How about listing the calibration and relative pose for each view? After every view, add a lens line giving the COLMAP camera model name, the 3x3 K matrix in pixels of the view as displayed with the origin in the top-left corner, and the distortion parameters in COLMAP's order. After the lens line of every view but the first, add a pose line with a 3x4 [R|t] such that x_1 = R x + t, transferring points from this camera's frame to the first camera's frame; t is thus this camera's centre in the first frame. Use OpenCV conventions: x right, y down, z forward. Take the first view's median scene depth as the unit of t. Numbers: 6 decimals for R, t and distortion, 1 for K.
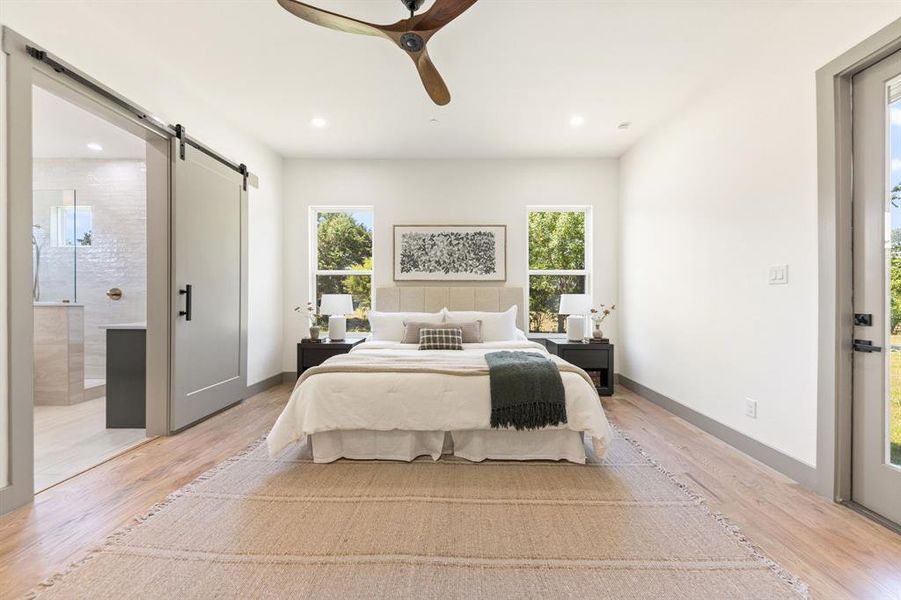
lens RADIAL K [[322.3, 0, 455.6], [0, 322.3, 302.6], [0, 0, 1]] dist [0.001024, -0.000253]
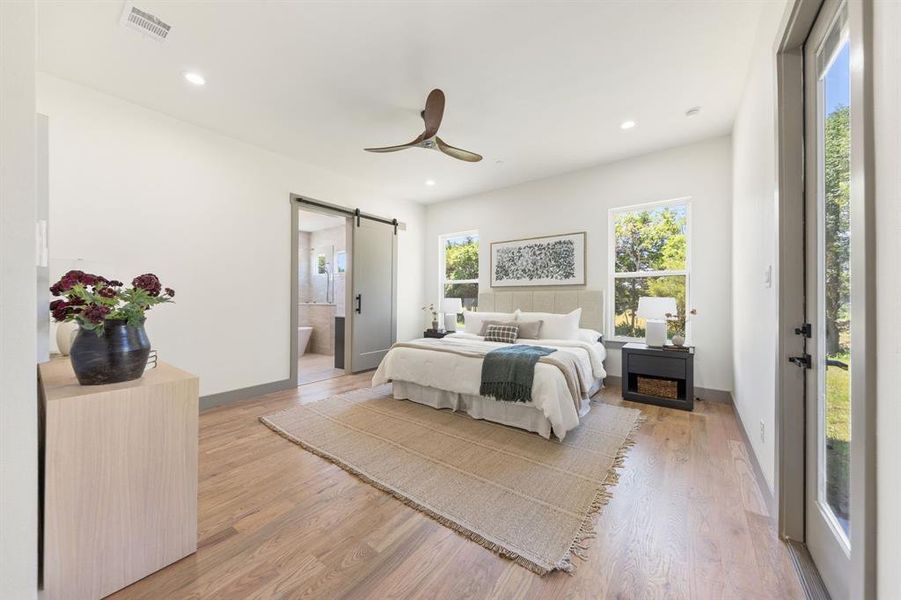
lens RADIAL K [[316.3, 0, 447.6], [0, 316.3, 300.5], [0, 0, 1]] dist [0.000758, -0.000117]
pose [[0.805694, 0.000024, -0.592332, 0.501940], [-0.004728, 0.999968, -0.006389, -0.008814], [0.592313, 0.007948, 0.805669, -0.120687]]
